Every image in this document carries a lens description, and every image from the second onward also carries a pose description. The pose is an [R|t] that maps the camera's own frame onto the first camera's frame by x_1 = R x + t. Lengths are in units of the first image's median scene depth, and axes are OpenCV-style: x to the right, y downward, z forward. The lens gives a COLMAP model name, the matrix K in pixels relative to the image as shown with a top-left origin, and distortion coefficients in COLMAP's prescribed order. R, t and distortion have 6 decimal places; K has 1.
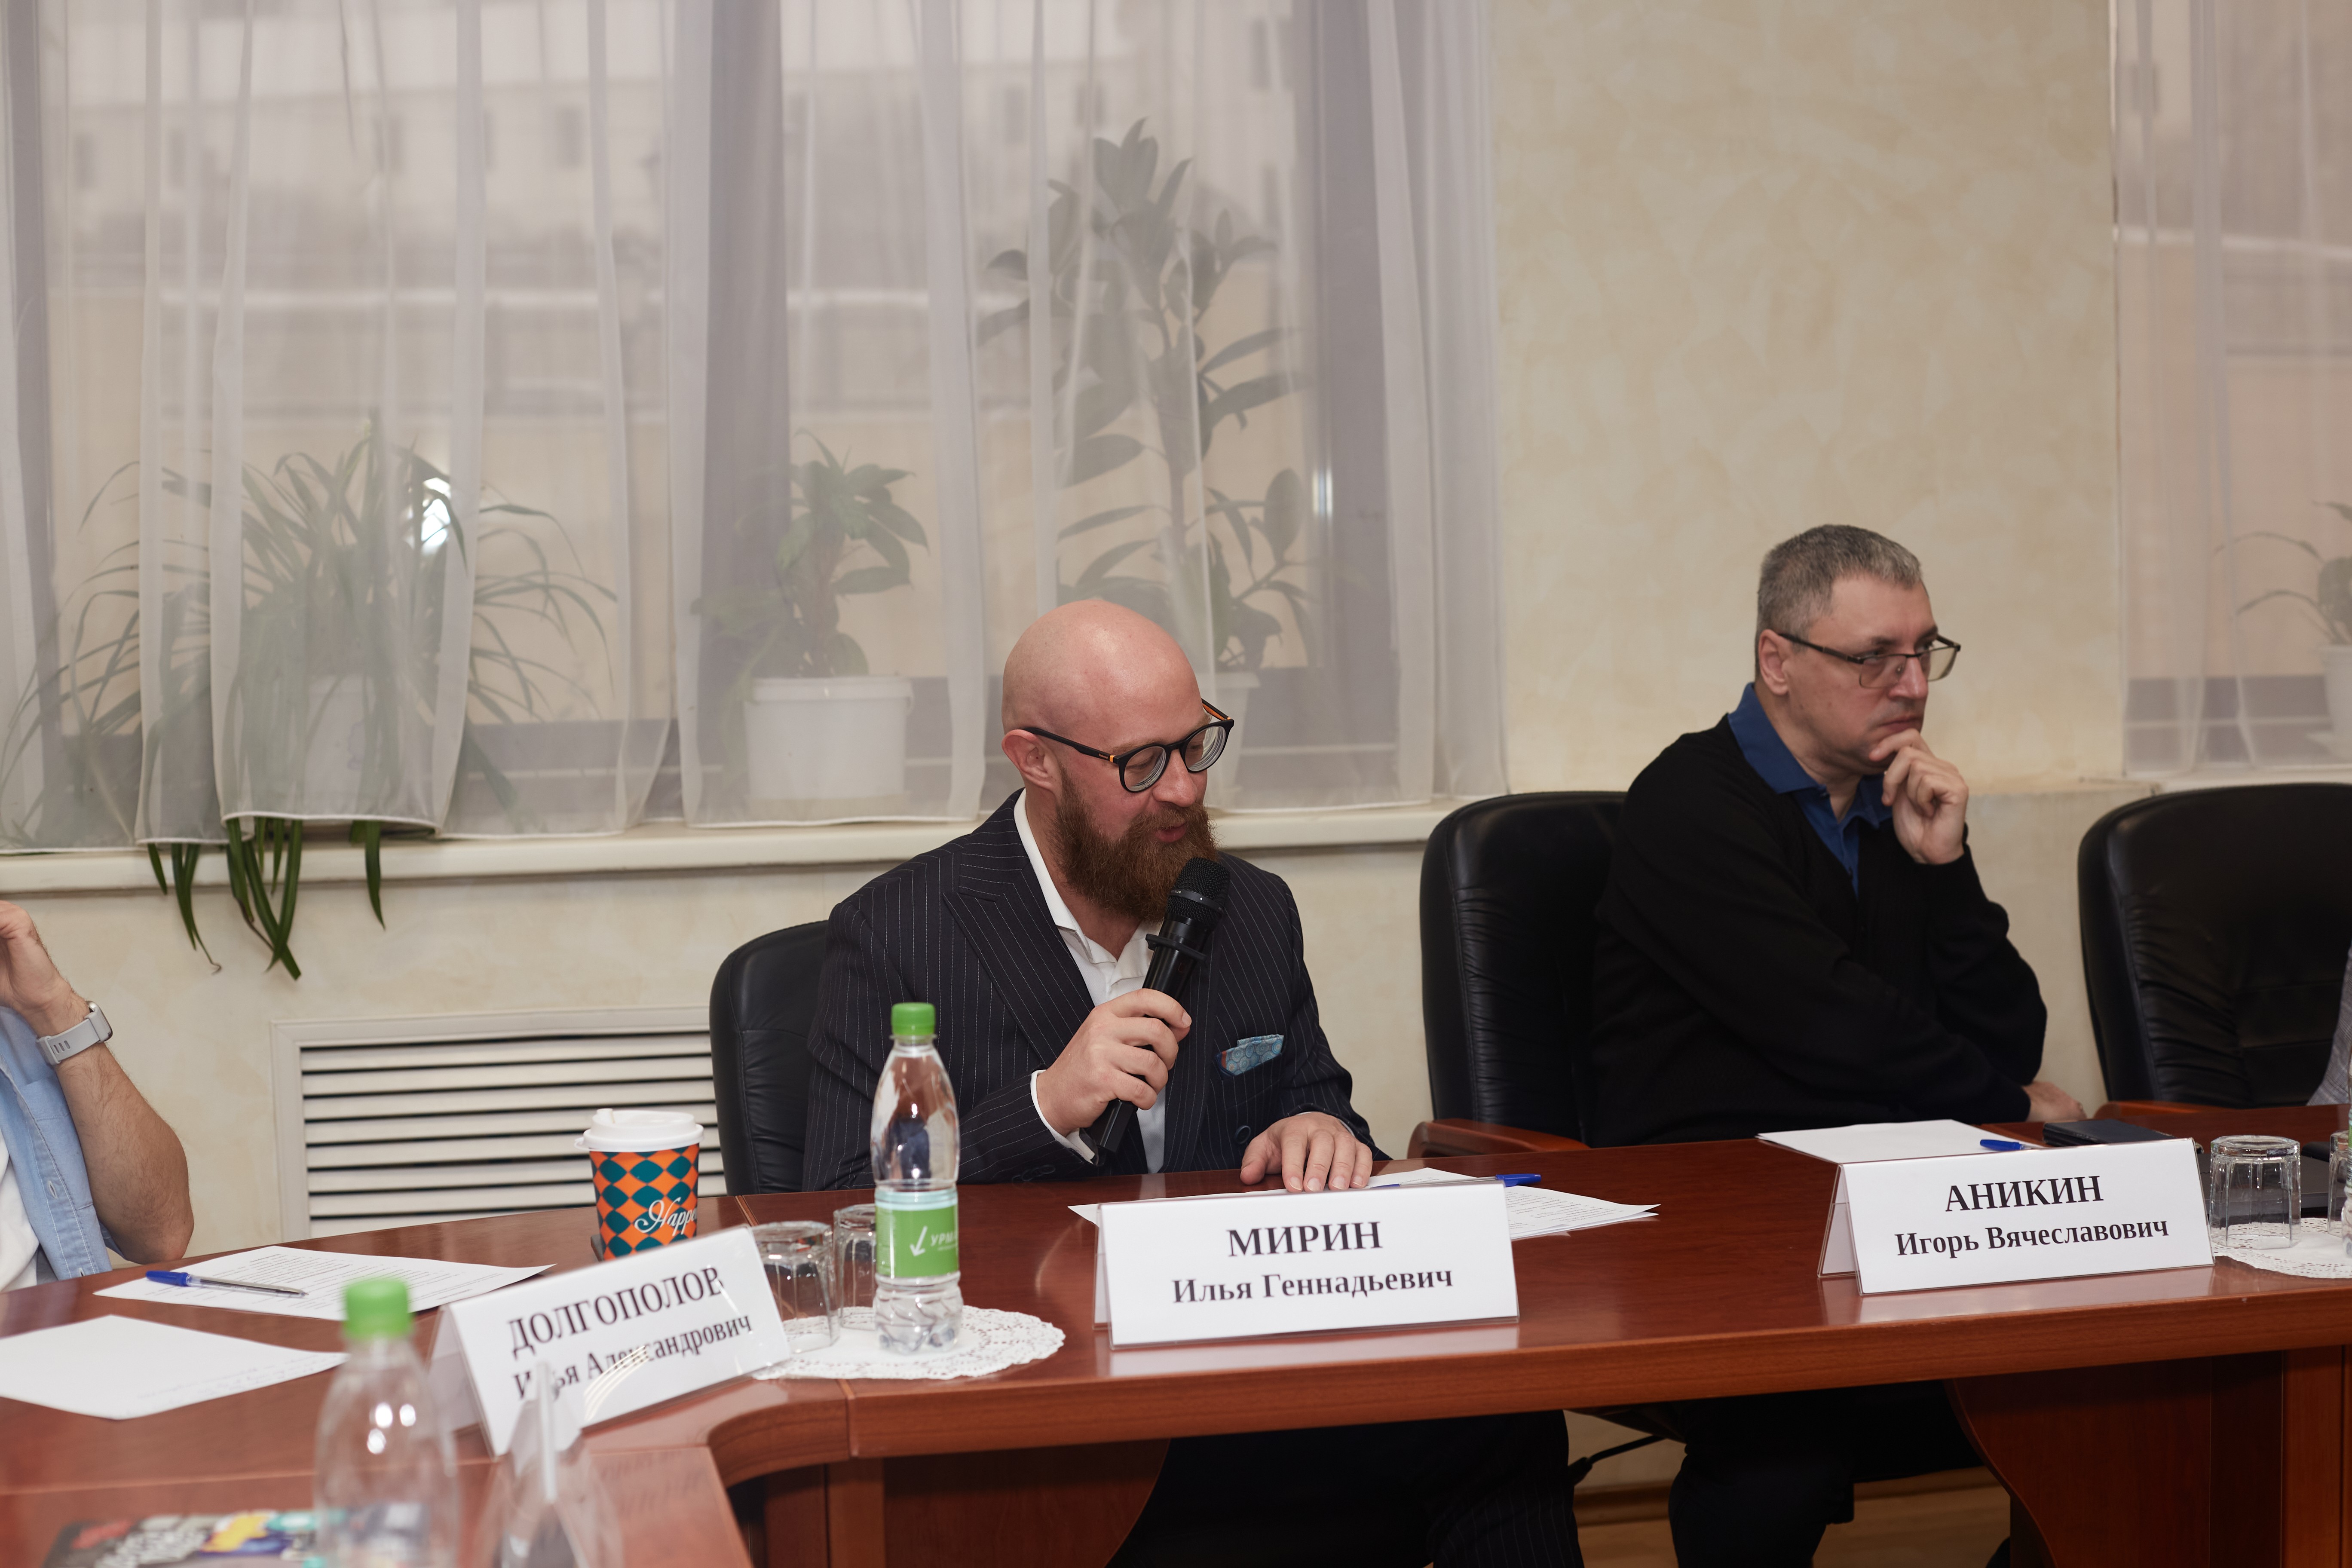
lens RADIAL K [[3469.4, 0, 1176.0], [0, 3469.4, 784.0], [0, 0, 1]] dist [-0.128066, 0.081872]
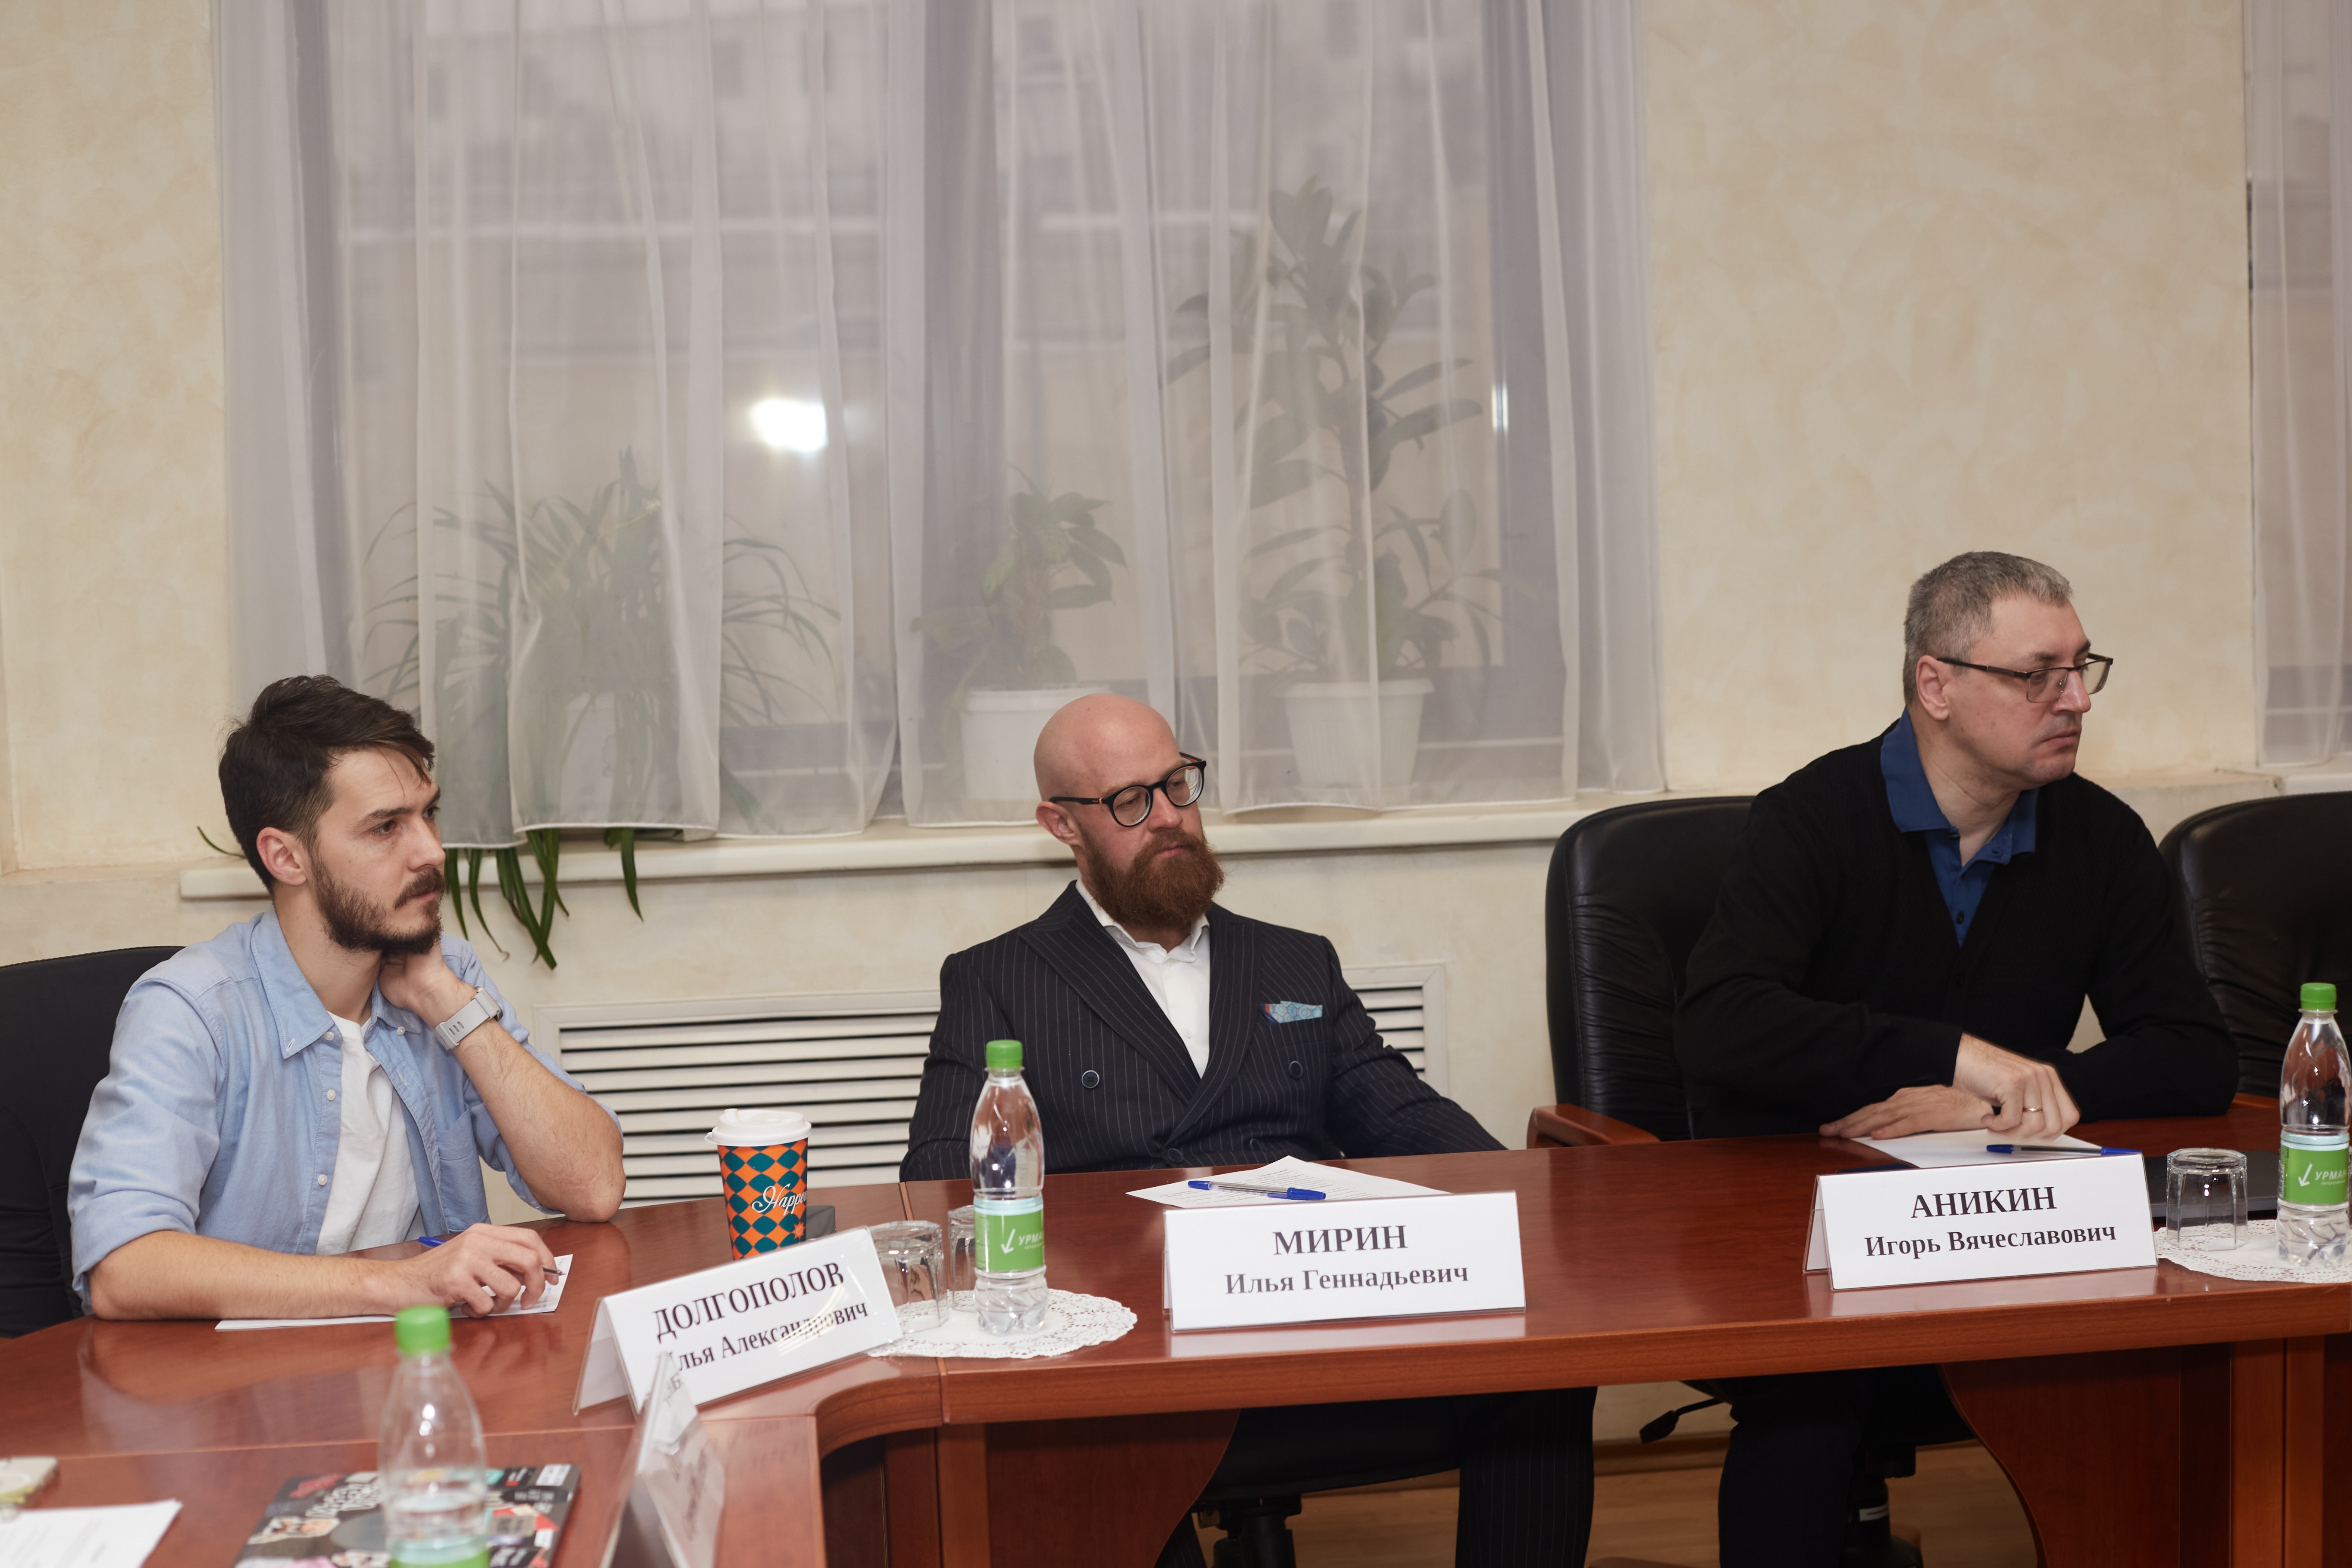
lens RADIAL K [[3469.4, 0, 1176.0], [0, 3469.4, 784.0], [0, 0, 1]] dist [-0.128066, 0.081872]
pose [[0.994882, -0.003299, -0.100995, 0.095901], [0.006142, 0.999593, 0.027852, -0.053437], [0.100862, -0.028329, 0.994497, -0.160226]]
